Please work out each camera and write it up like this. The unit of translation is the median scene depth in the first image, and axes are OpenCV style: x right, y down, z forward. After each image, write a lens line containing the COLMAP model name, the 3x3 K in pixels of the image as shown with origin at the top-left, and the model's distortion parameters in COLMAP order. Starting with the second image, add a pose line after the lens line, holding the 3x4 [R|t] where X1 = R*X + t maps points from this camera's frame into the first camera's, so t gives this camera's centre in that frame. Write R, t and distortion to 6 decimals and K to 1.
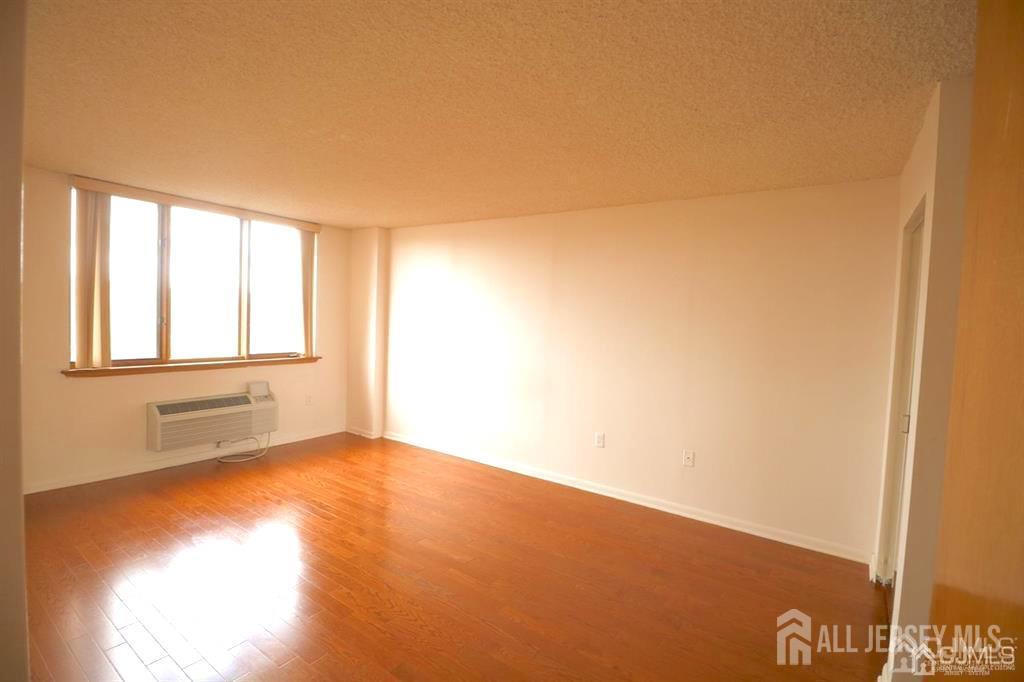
lens RADIAL K [[481.8, 0, 520.0], [0, 481.8, 334.7], [0, 0, 1]] dist [0.000556, -0.019564]
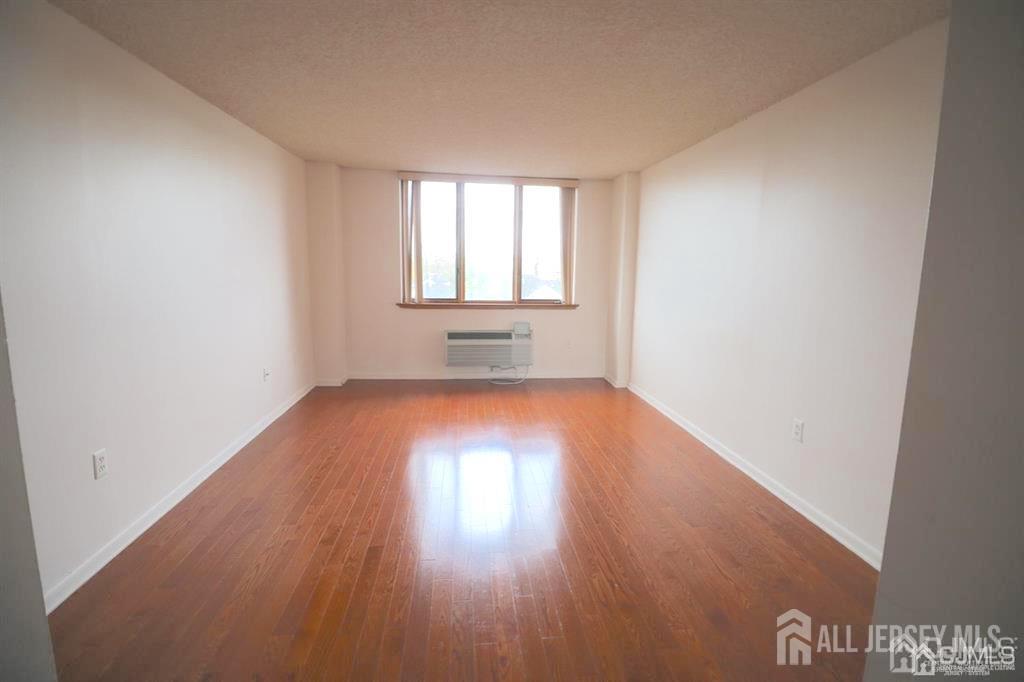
lens RADIAL K [[481.8, 0, 520.0], [0, 481.8, 334.7], [0, 0, 1]] dist [0.000556, -0.019564]
pose [[0.638820, 0.076033, -0.765590, 0.370538], [-0.023061, 0.996550, 0.079728, 0.033559], [0.769011, -0.033276, 0.638369, 0.234850]]
